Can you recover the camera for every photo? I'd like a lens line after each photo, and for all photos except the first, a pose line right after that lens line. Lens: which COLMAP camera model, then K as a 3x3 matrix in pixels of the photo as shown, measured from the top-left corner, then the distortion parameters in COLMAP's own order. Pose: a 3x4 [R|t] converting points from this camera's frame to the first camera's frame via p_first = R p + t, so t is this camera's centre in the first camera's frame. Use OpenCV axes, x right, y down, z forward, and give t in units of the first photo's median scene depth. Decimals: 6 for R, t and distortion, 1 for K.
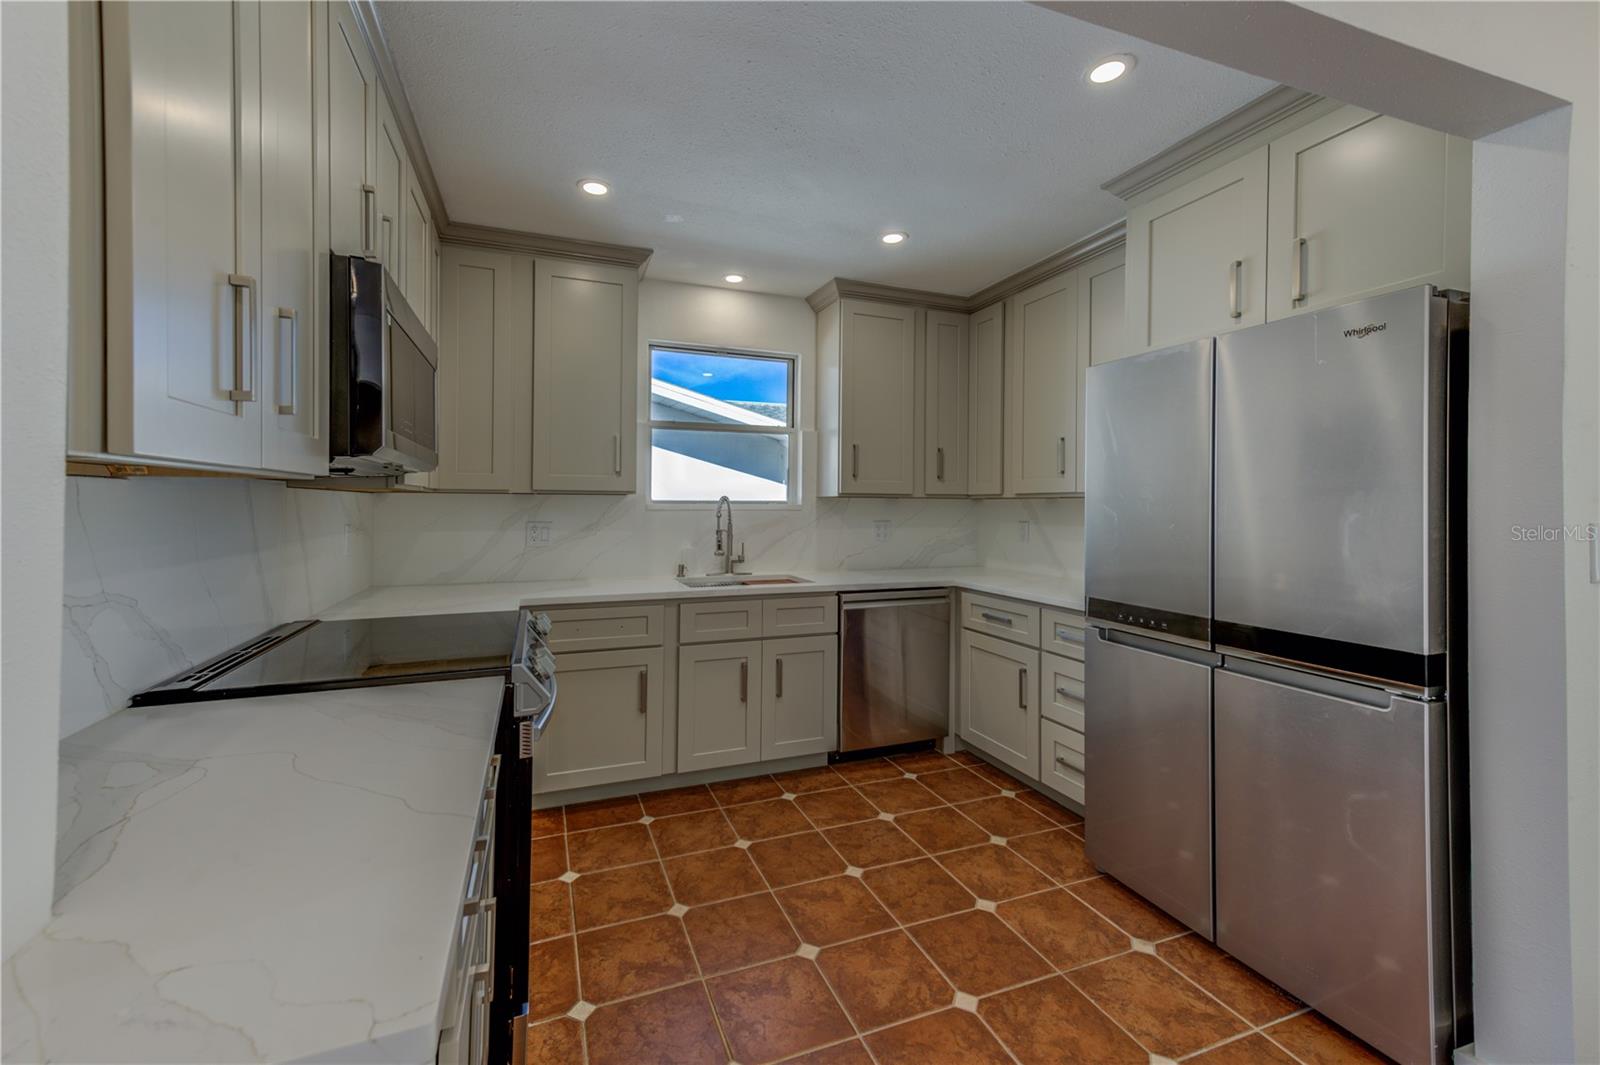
lens RADIAL K [[648.5, 0, 764.1], [0, 648.5, 498.8], [0, 0, 1]] dist [0.024951, -0.001384]
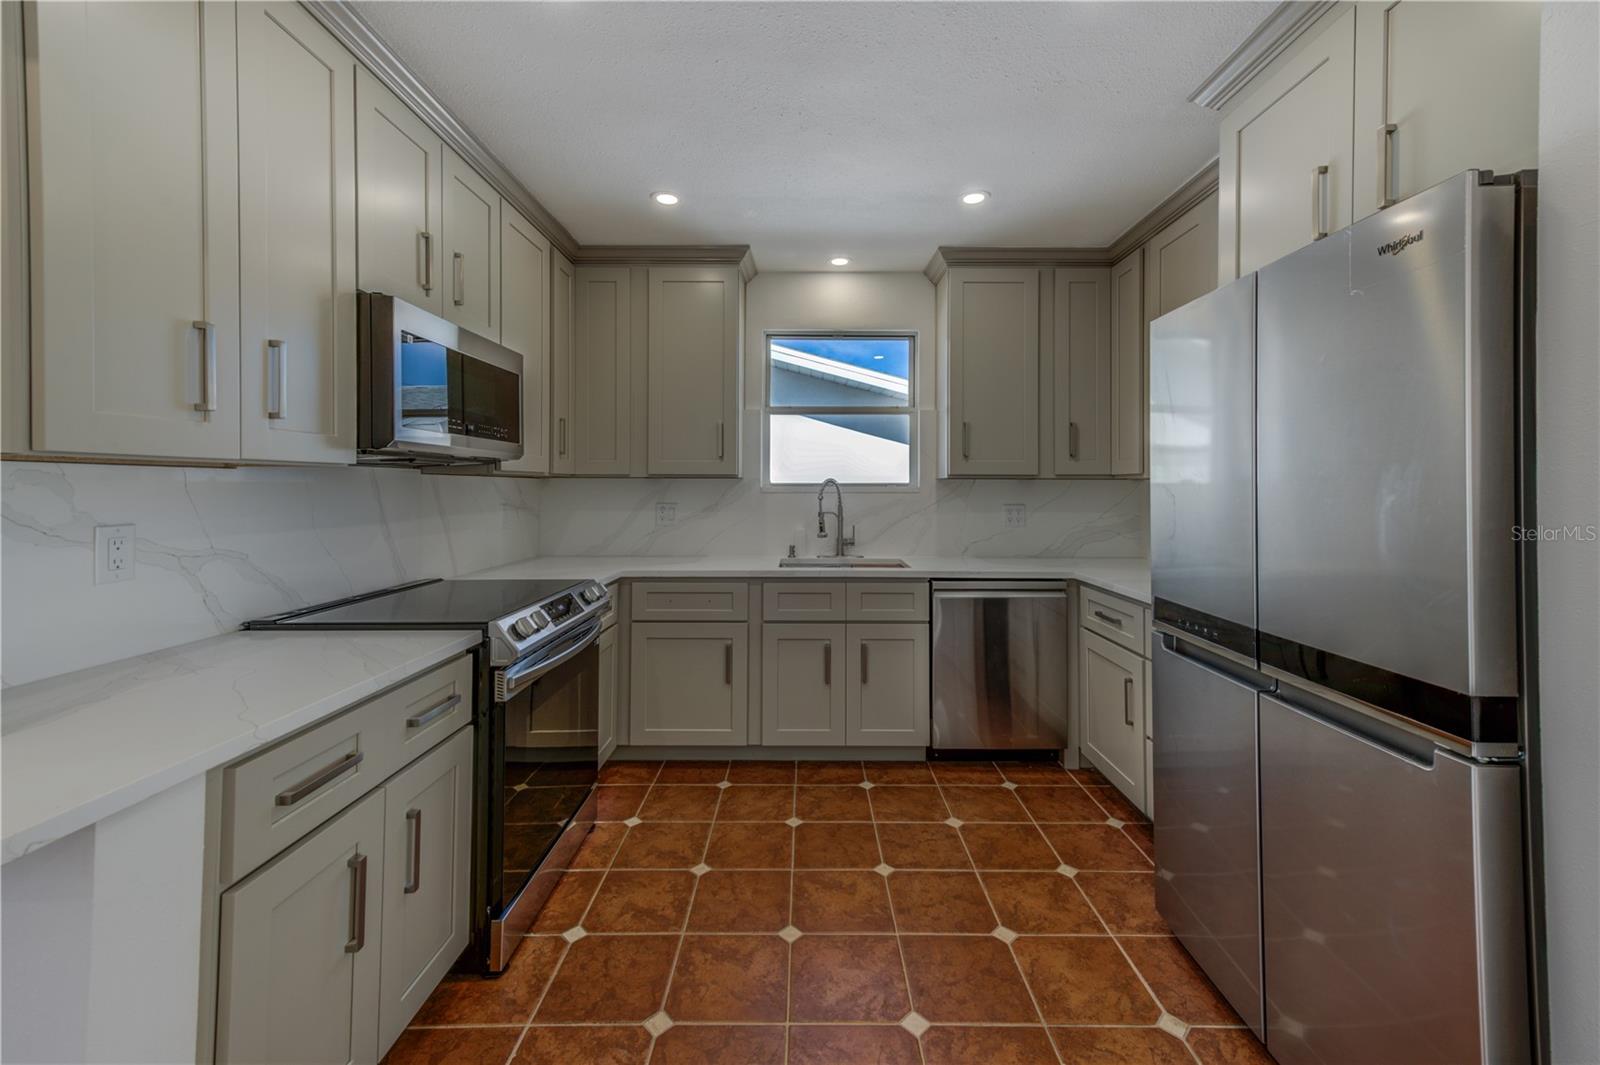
lens RADIAL K [[648.5, 0, 790.9], [0, 648.5, 480.0], [0, 0, 1]] dist [0.024951, -0.001384]
pose [[0.936473, -0.006491, -0.350680, 0.280922], [0.005029, 0.999974, -0.005079, 0.003199], [0.350704, 0.002993, 0.936481, 0.042593]]
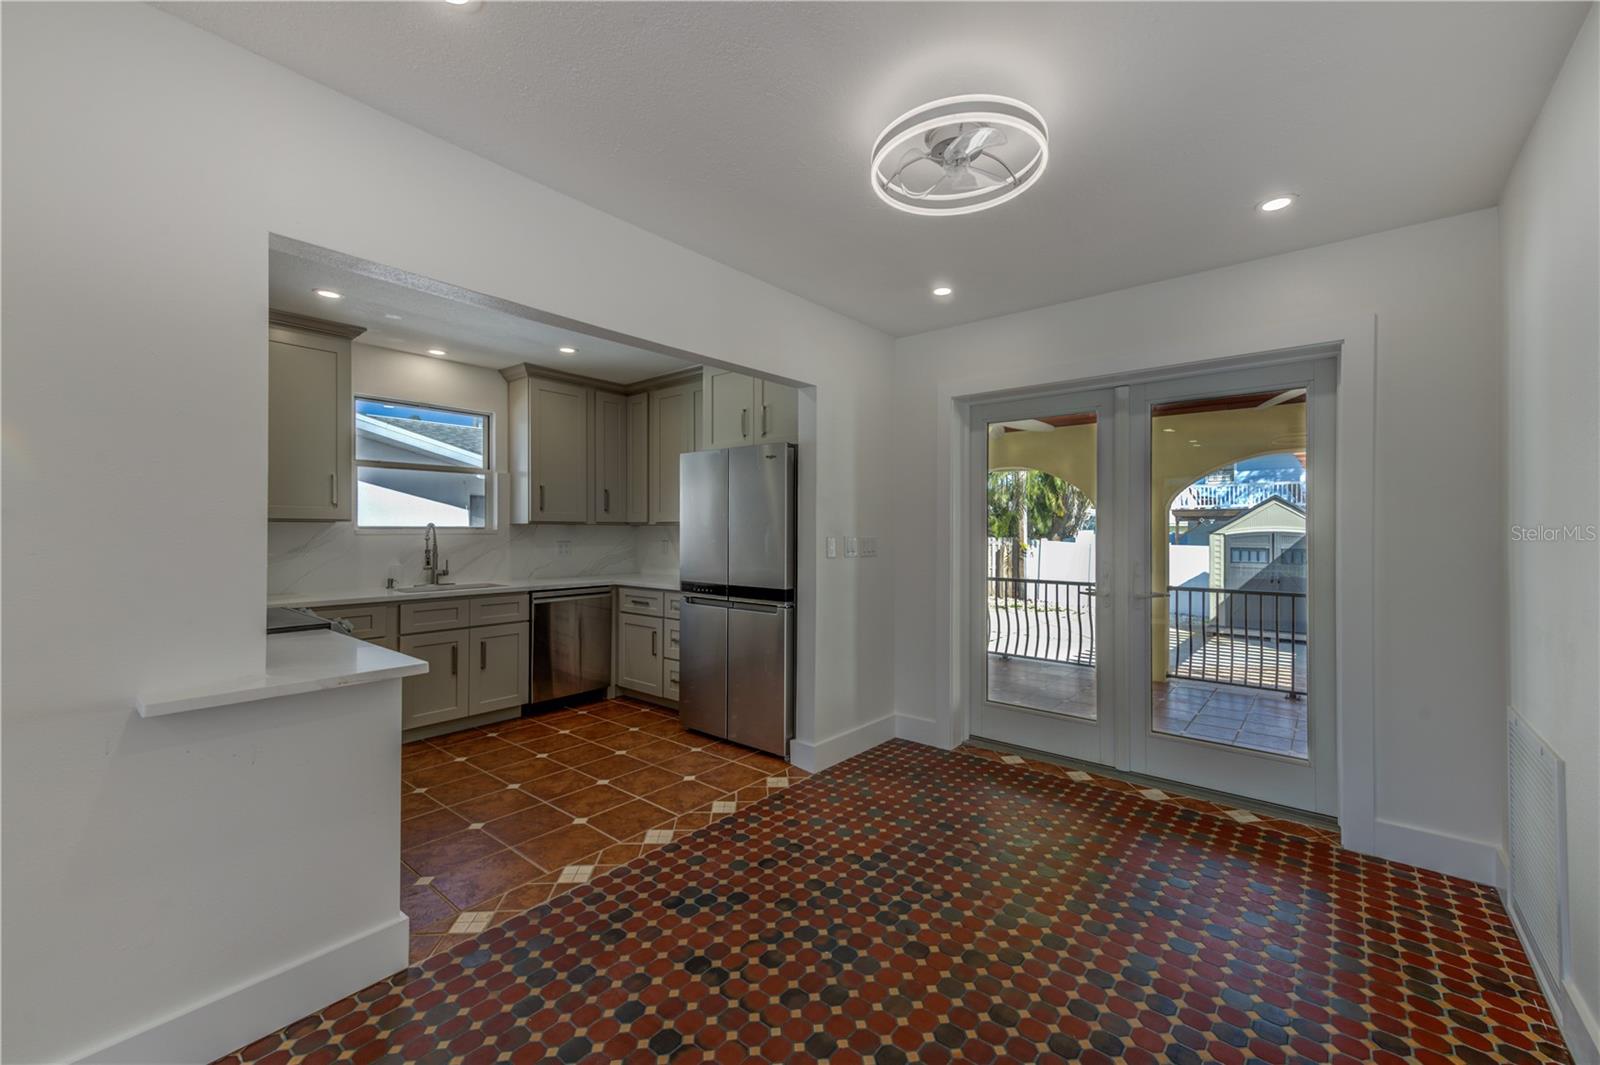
lens RADIAL K [[648.5, 0, 809.3], [0, 648.5, 539.9], [0, 0, 1]] dist [0.024951, -0.001384]
pose [[0.863138, -0.009903, 0.504870, -0.081901], [-0.003041, 0.999688, 0.024807, -0.006421], [-0.504958, -0.022947, 0.862839, -0.576698]]
